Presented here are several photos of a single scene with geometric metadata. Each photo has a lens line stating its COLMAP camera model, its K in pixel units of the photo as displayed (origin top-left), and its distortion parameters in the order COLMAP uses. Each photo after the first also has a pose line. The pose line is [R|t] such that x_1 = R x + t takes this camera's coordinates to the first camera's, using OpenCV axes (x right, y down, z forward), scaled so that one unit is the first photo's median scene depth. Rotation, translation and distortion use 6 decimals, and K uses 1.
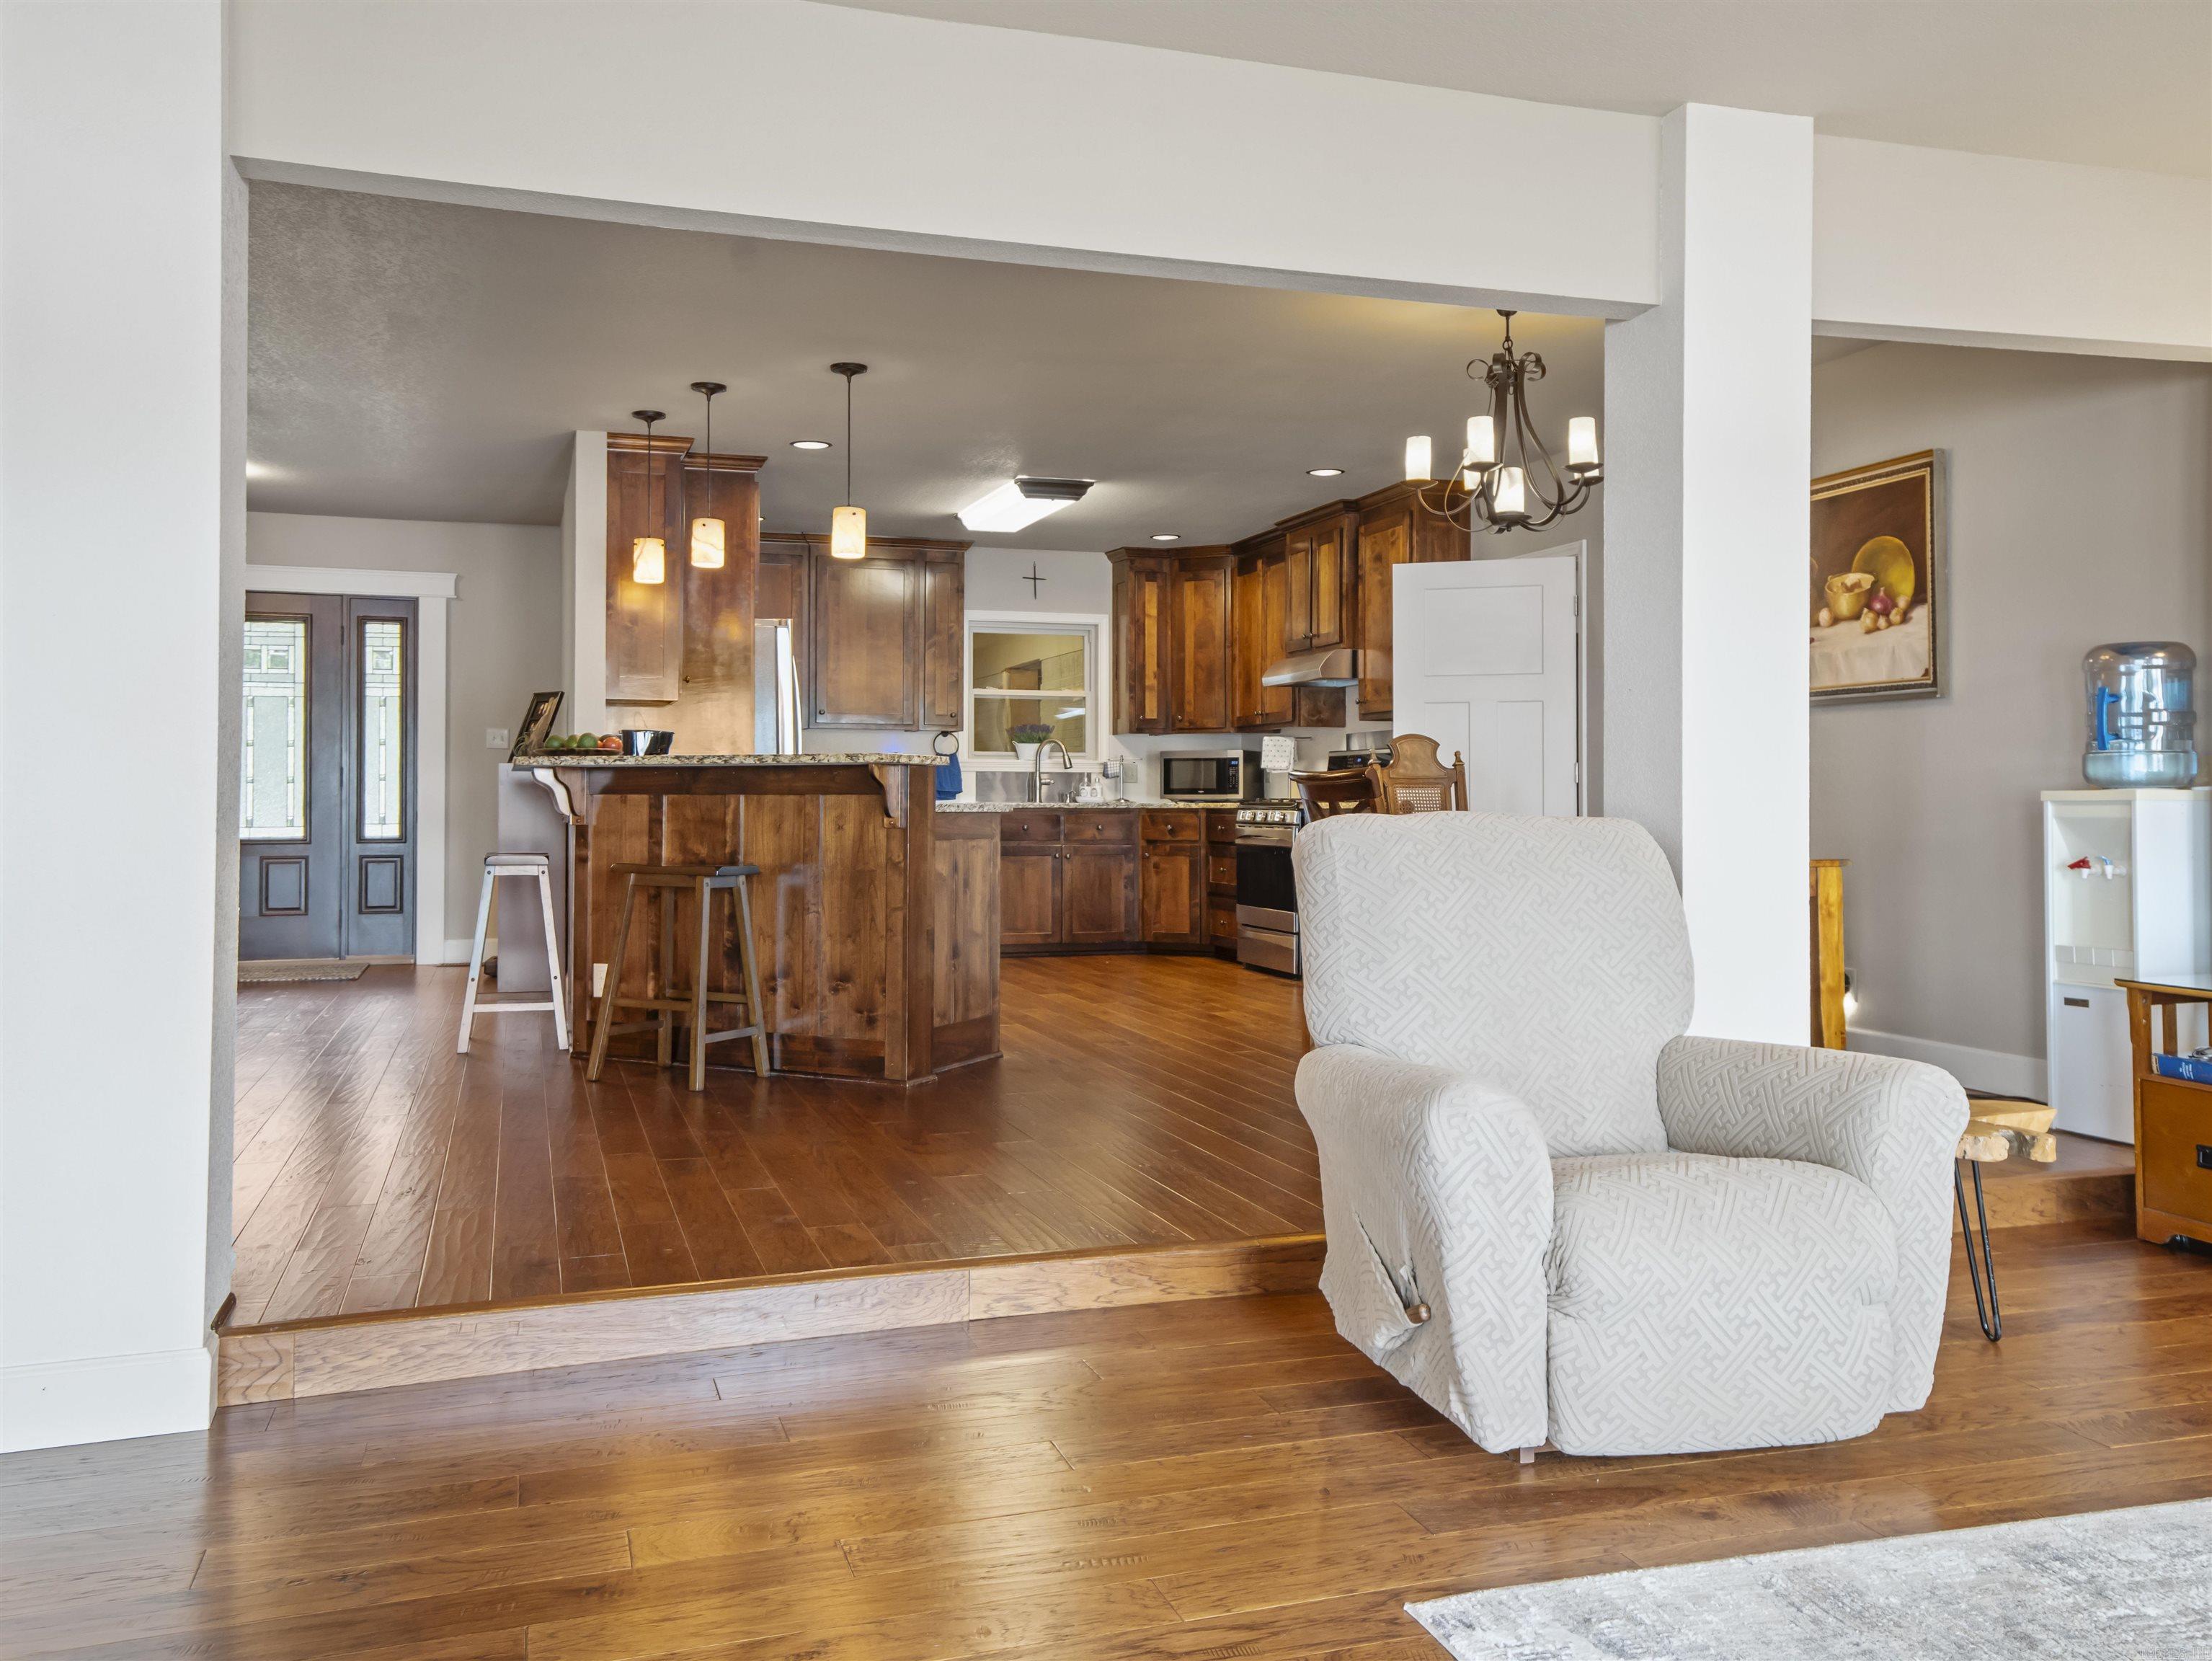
lens RADIAL K [[1749.1, 0, 1105.3], [0, 1749.1, 778.2], [0, 0, 1]] dist [0.032354, 0.008684]
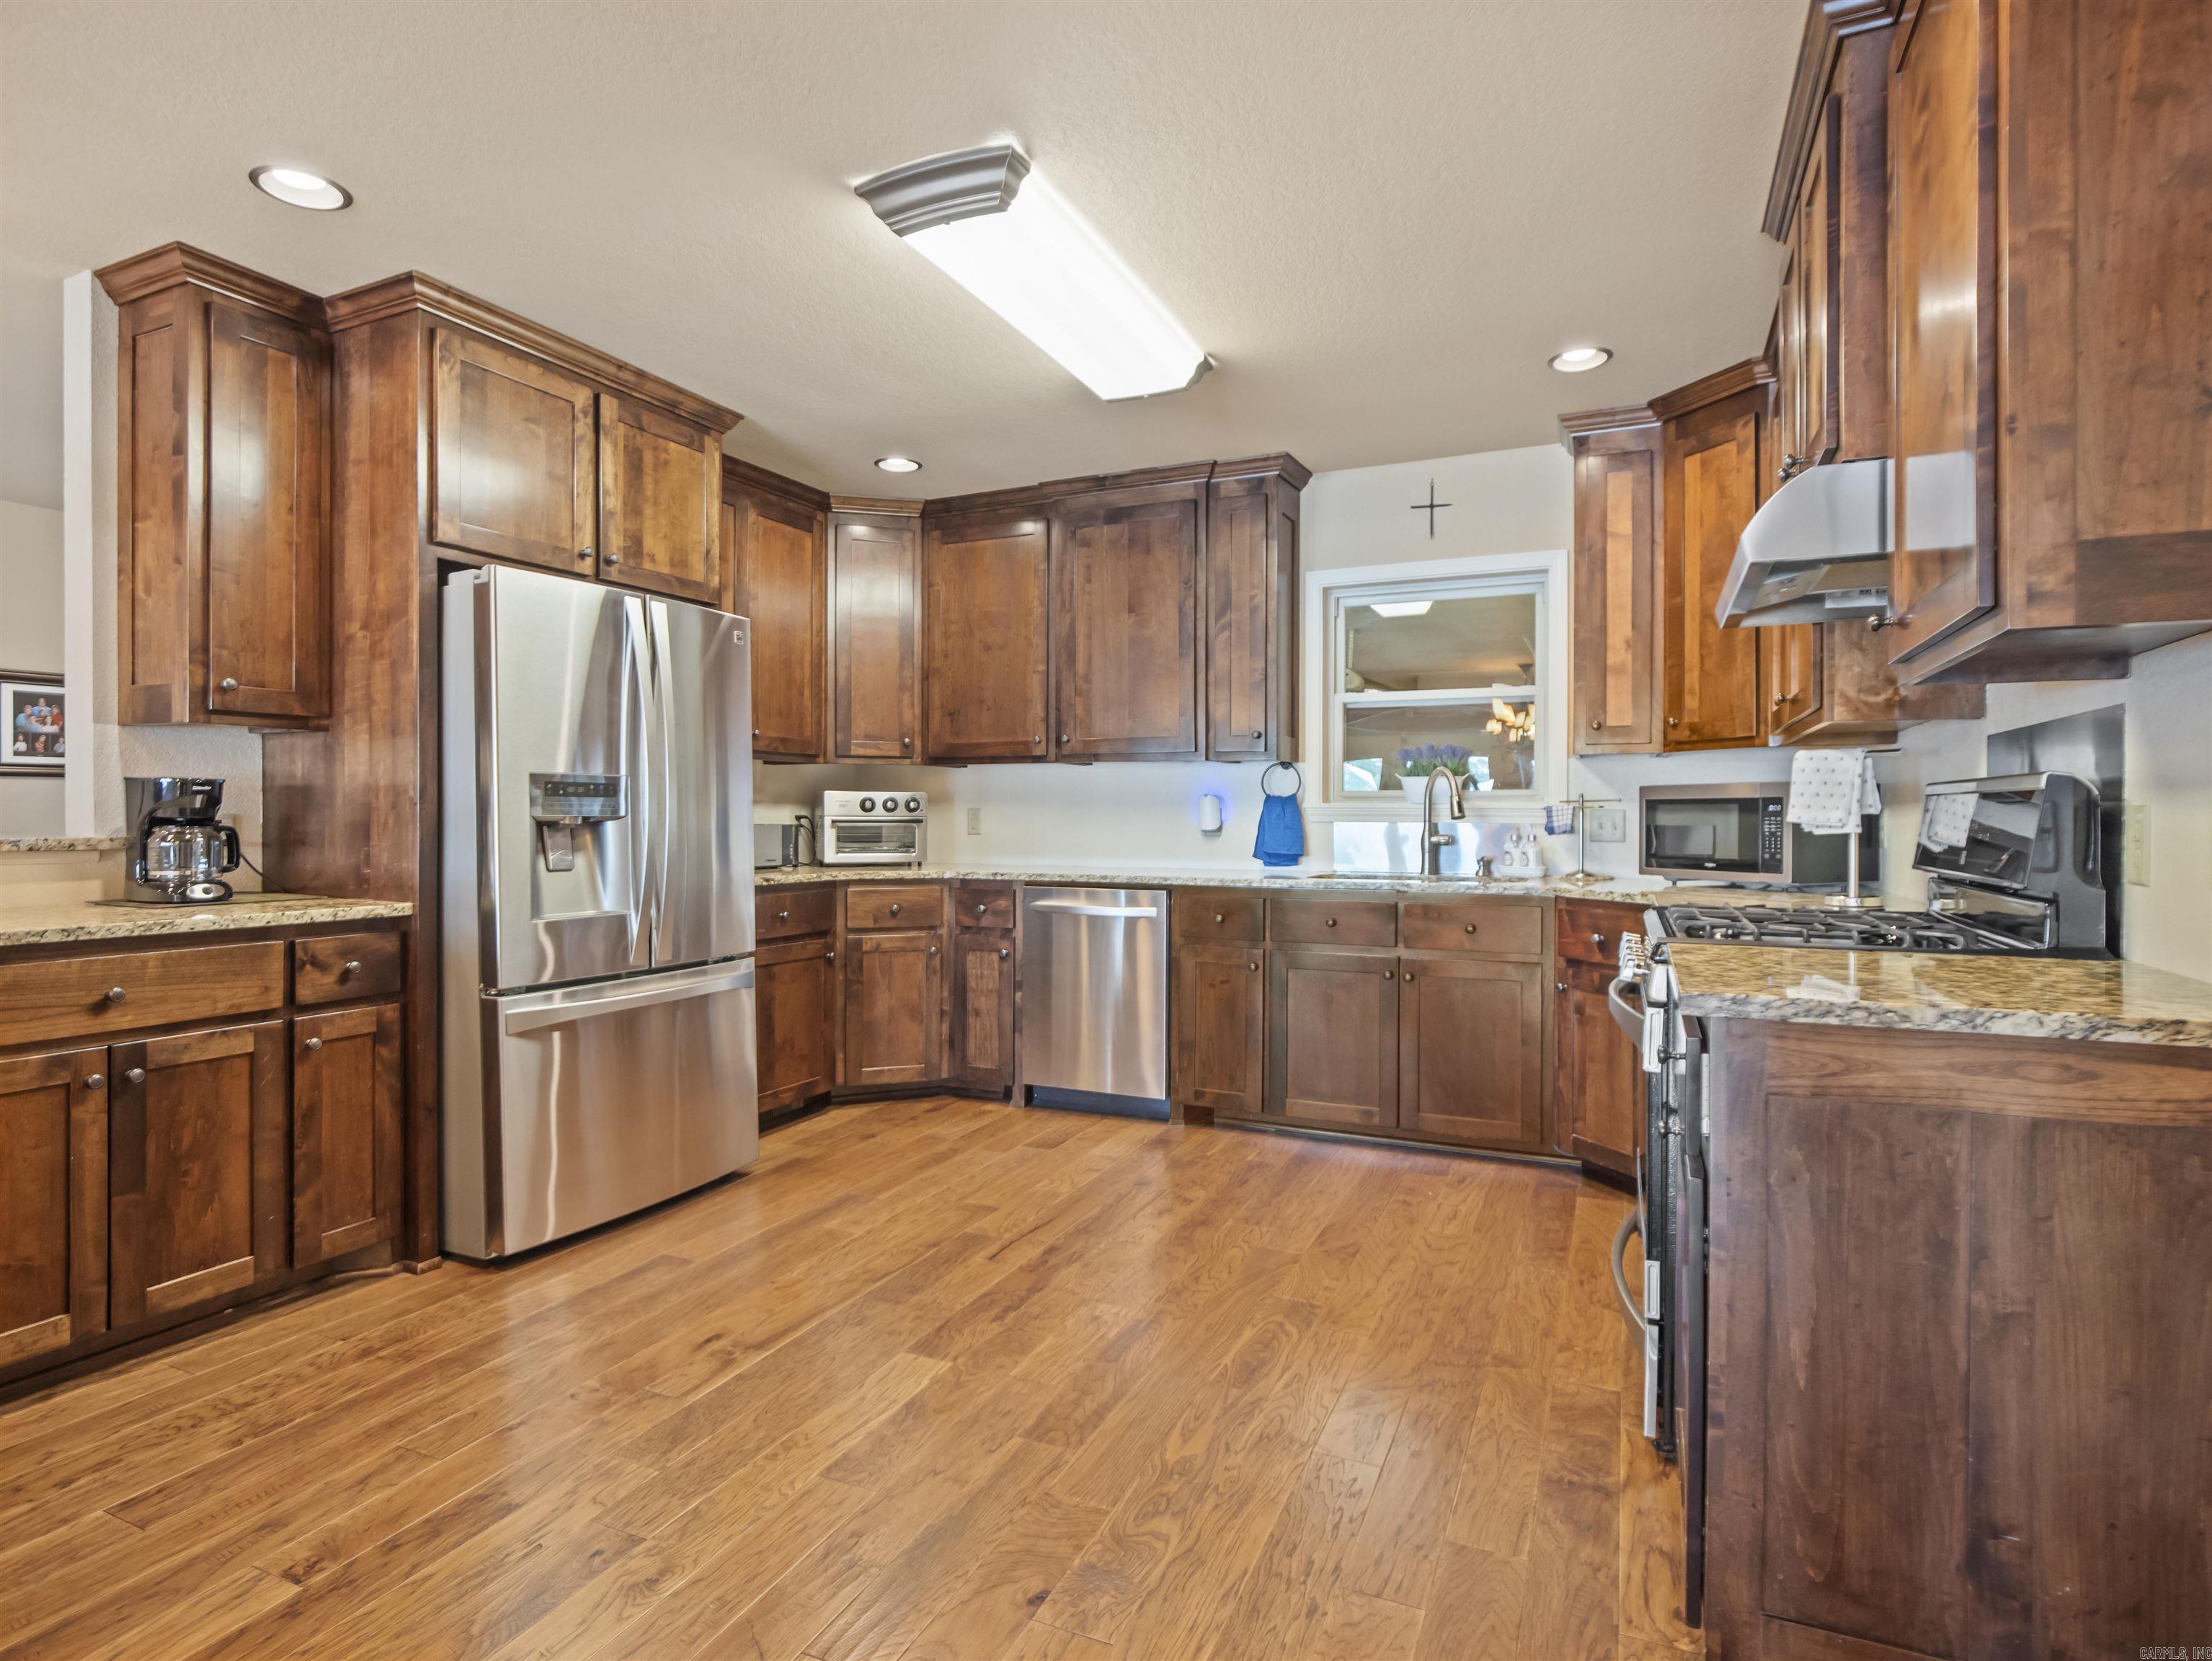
lens RADIAL K [[1152.6, 0, 1114.9], [0, 1152.6, 826.4], [0, 0, 1]] dist [-0.014570, 0.002629]
pose [[0.737931, 0.007056, -0.674839, 0.280521], [0.007214, 0.999806, 0.018342, -0.019813], [0.674837, -0.018403, 0.737737, 1.179863]]
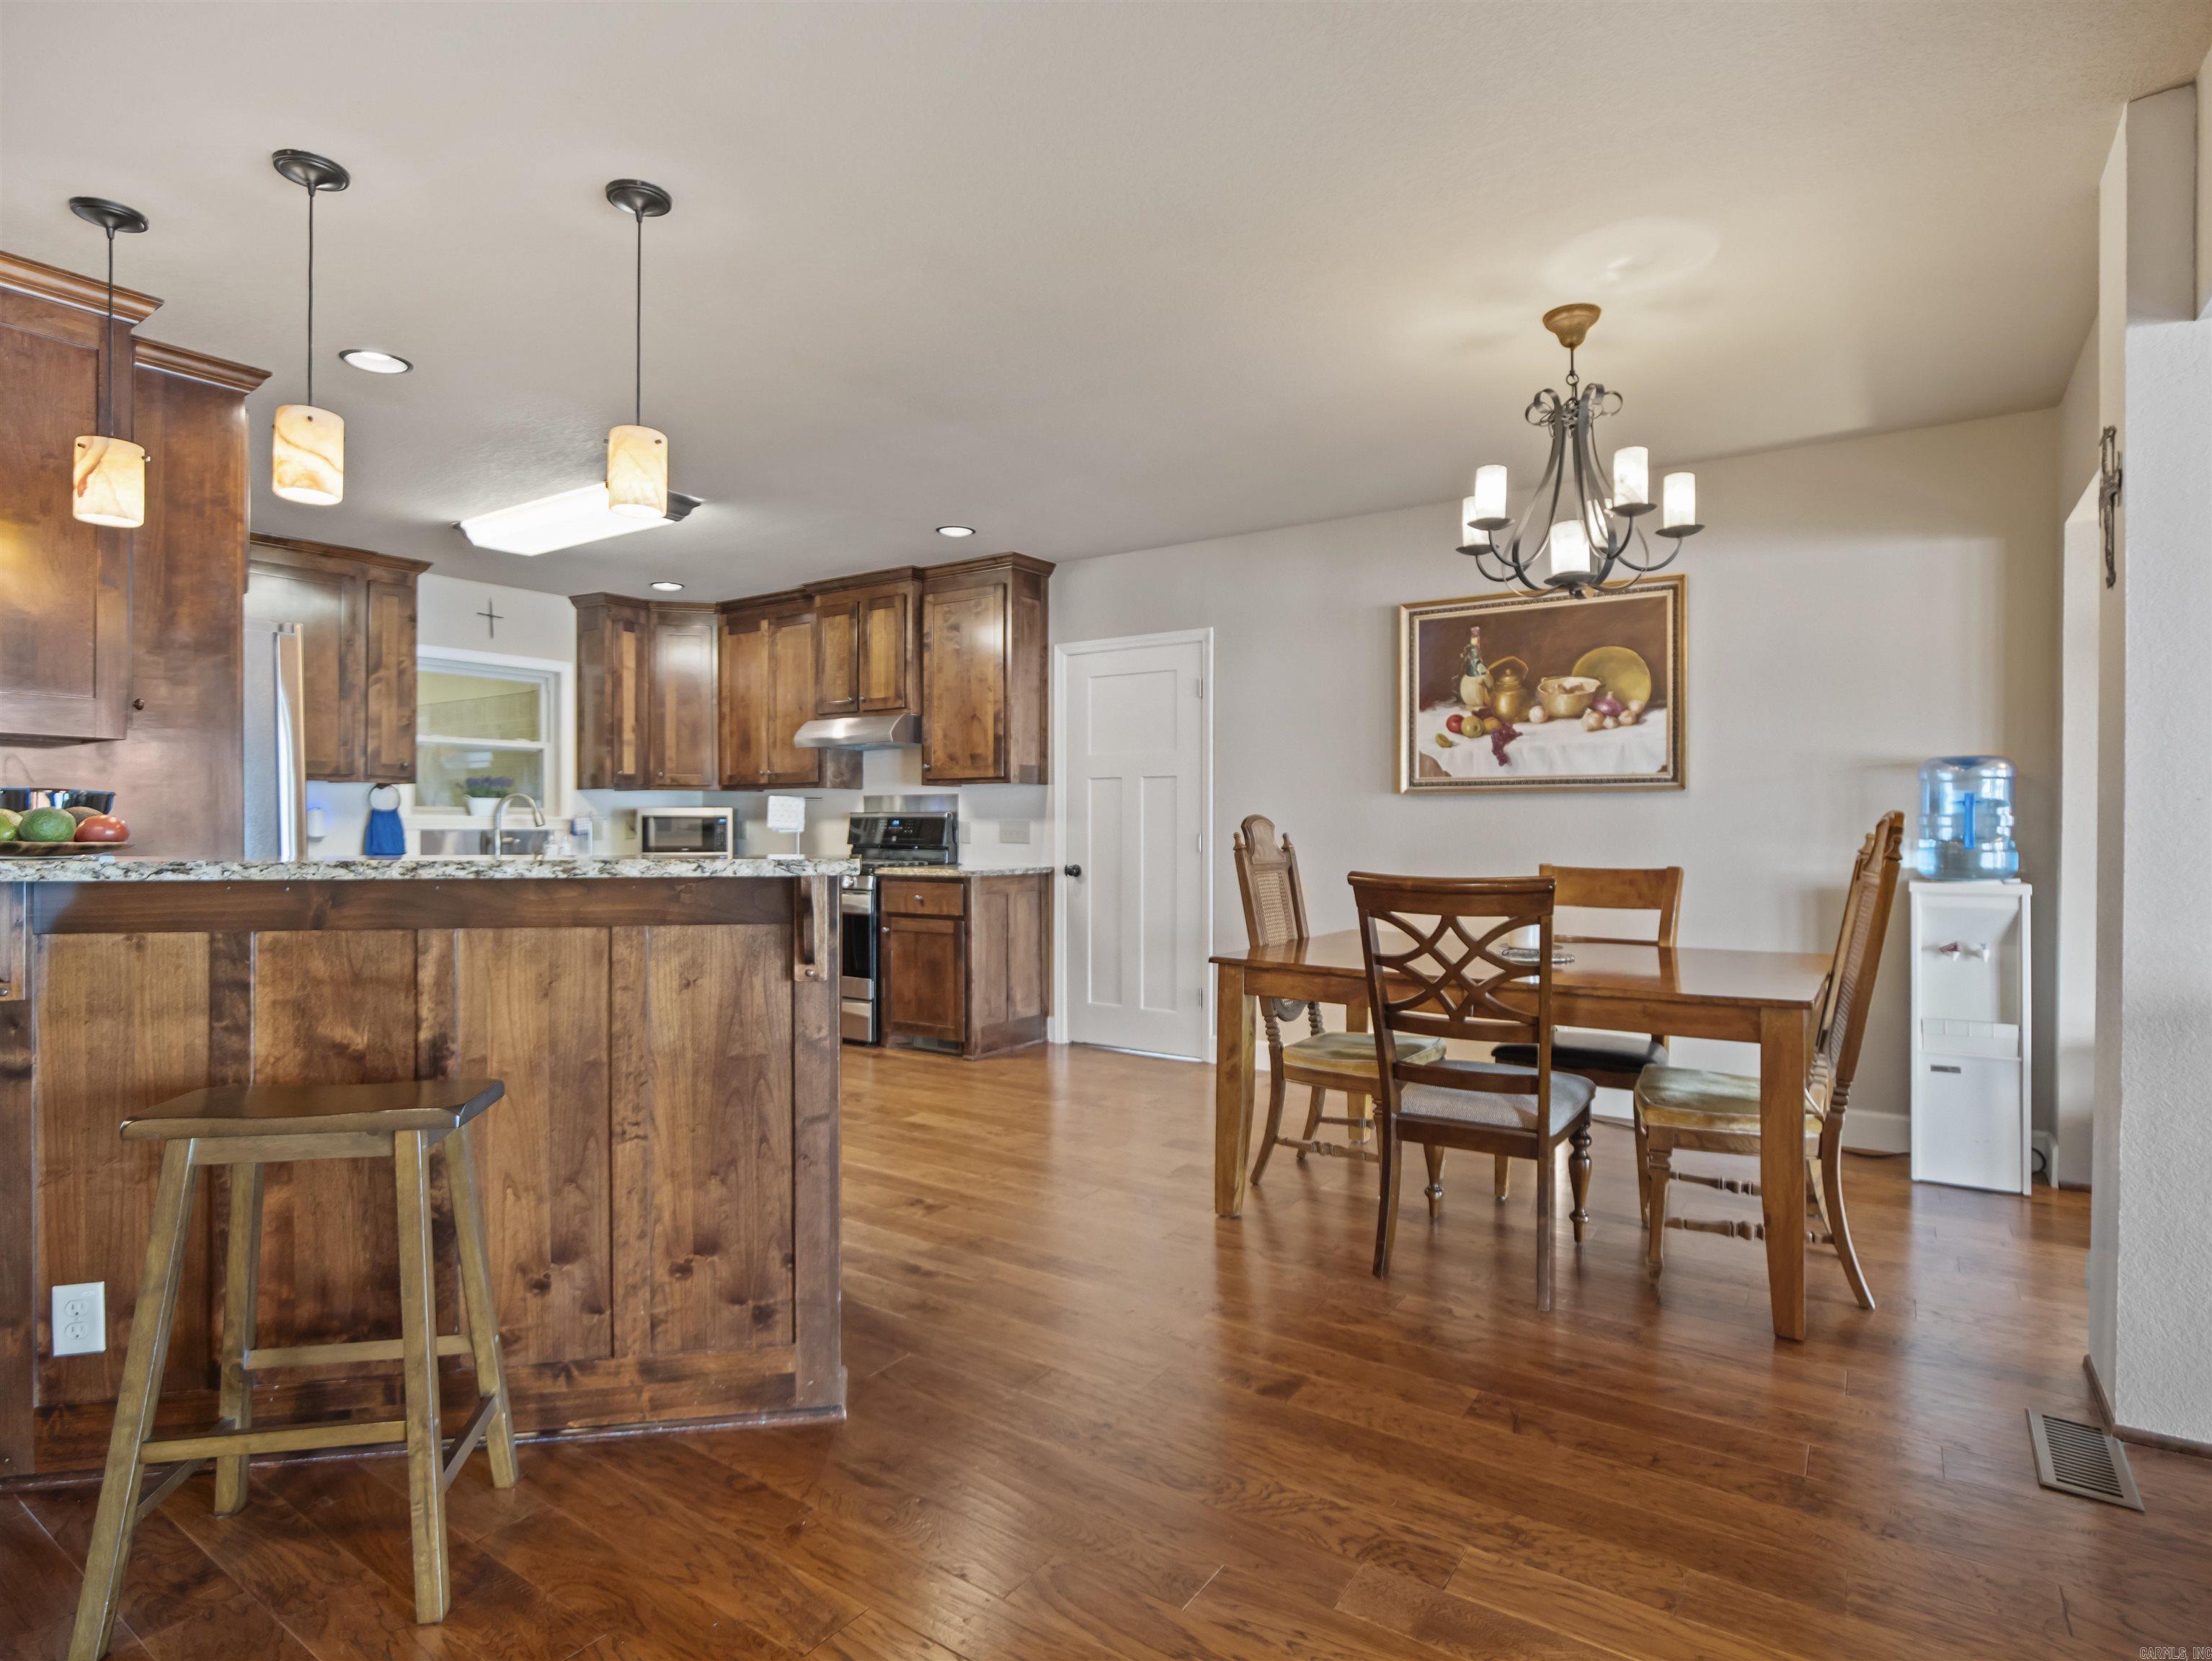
lens RADIAL K [[1149.9, 0, 1118.4], [0, 1149.9, 824.3], [0, 0, 1]] dist [-0.020747, 0.007348]
pose [[0.793060, 0.000420, 0.609144, -0.268620], [-0.008598, 0.999908, 0.010504, -0.028519], [-0.609083, -0.013568, 0.792990, 0.623619]]
